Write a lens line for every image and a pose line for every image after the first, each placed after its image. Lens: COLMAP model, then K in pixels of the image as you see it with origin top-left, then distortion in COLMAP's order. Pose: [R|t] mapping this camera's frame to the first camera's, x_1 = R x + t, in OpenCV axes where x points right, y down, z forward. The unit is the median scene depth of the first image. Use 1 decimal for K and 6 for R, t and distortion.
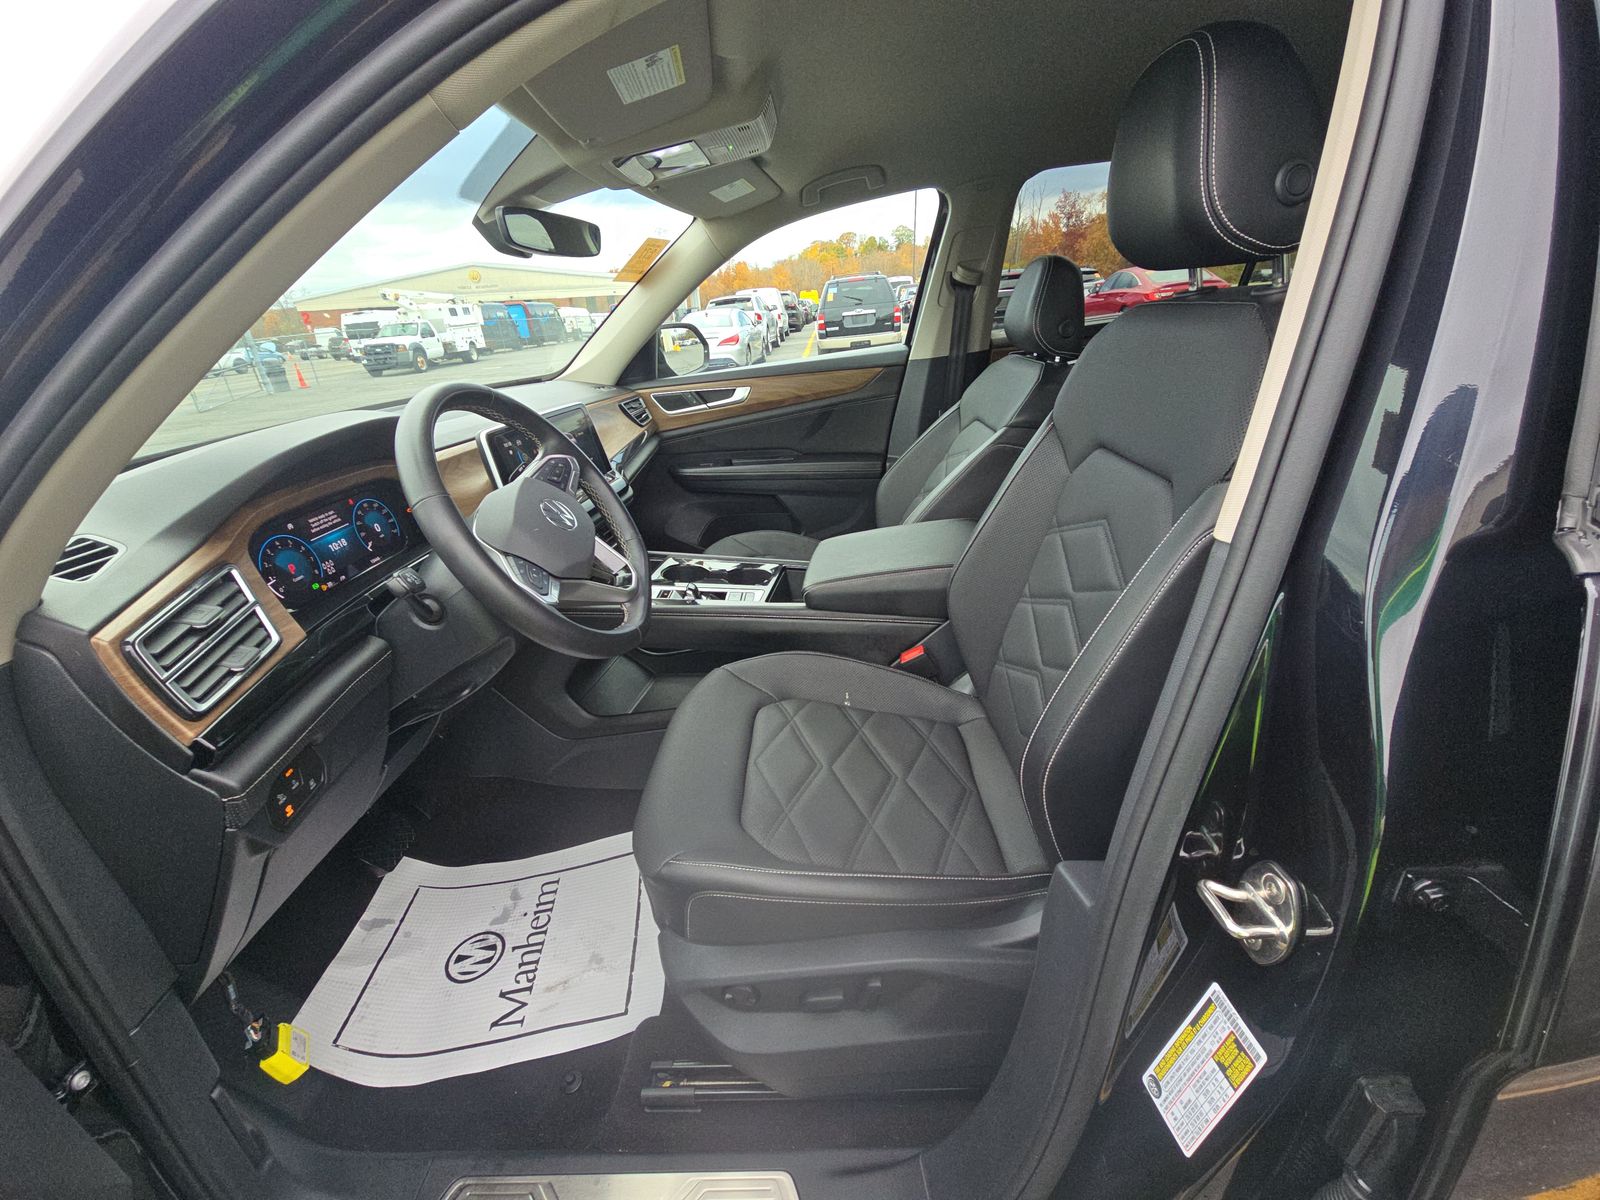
lens RADIAL K [[651.1, 0, 798.5], [0, 651.1, 588.5], [0, 0, 1]] dist [0.009850, -0.000028]
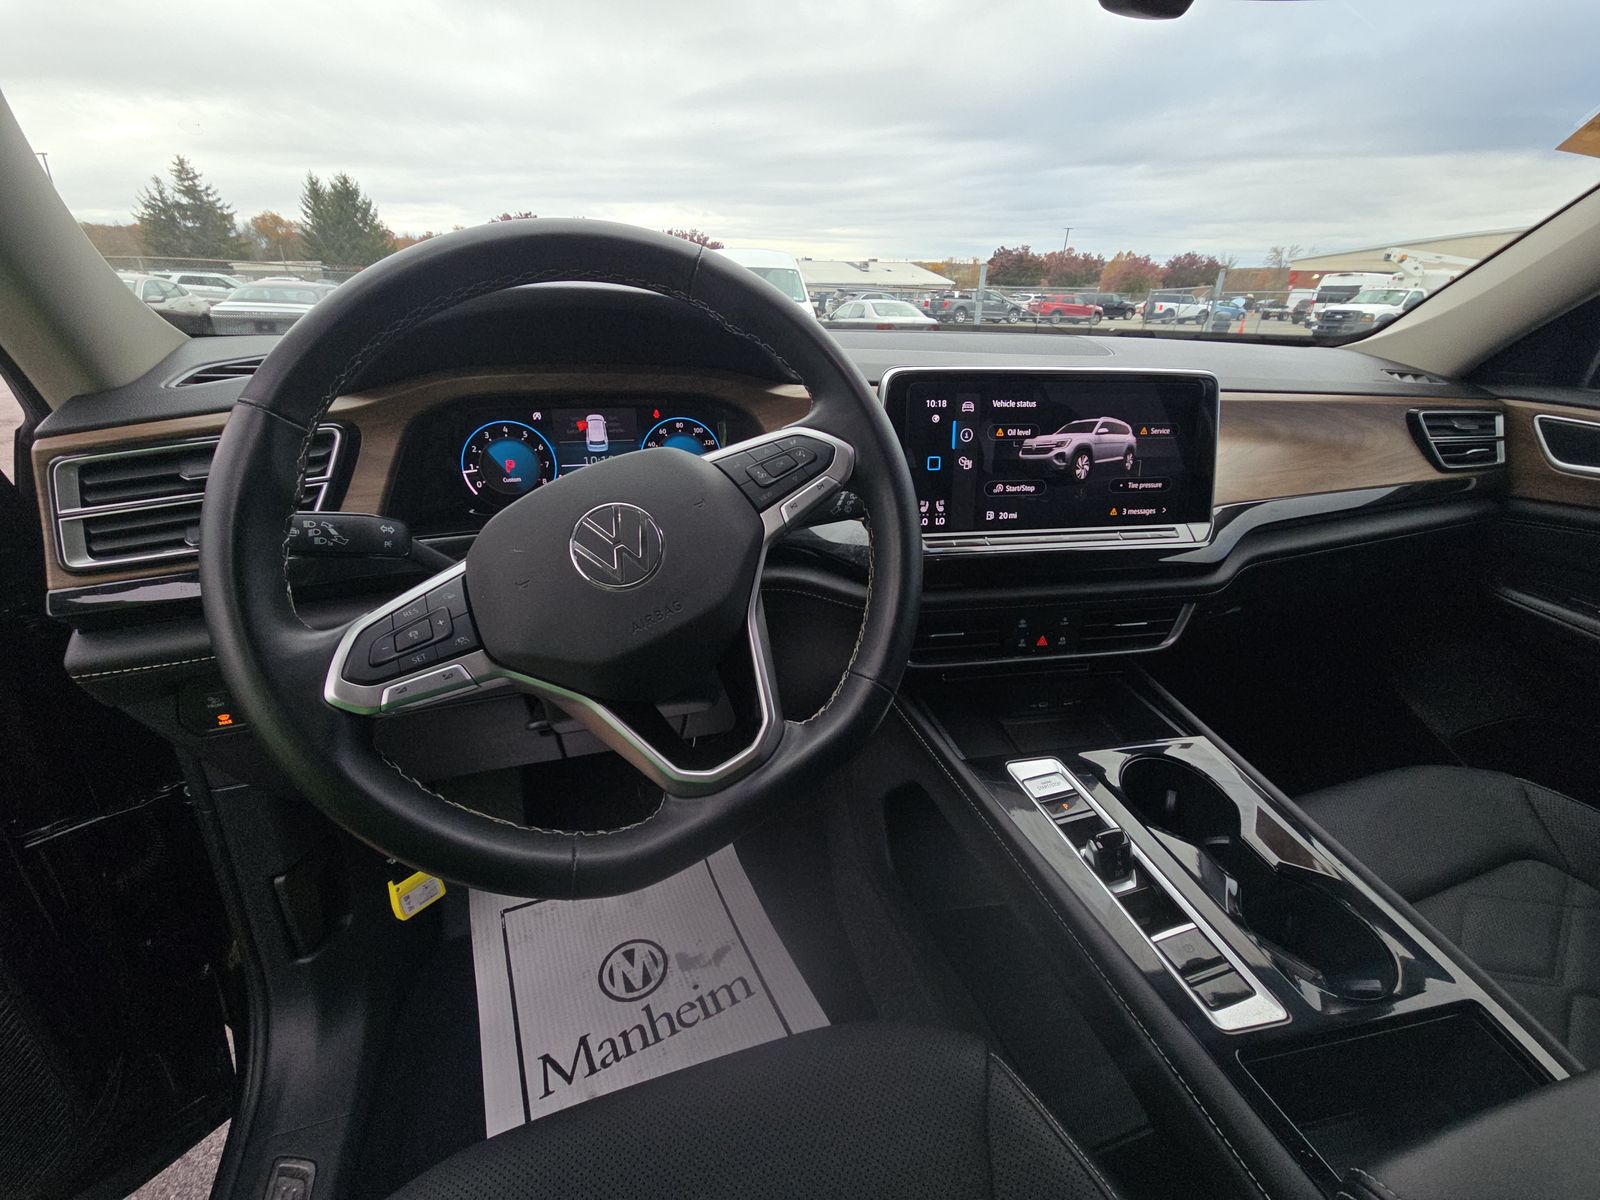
lens RADIAL K [[651.1, 0, 798.5], [0, 651.1, 588.5], [0, 0, 1]] dist [0.009850, -0.000028]
pose [[0.340416, 0.462723, -0.818538, 0.038964], [-0.423822, 0.852593, 0.305714, -0.200402], [0.839340, 0.242844, 0.486348, 0.650755]]
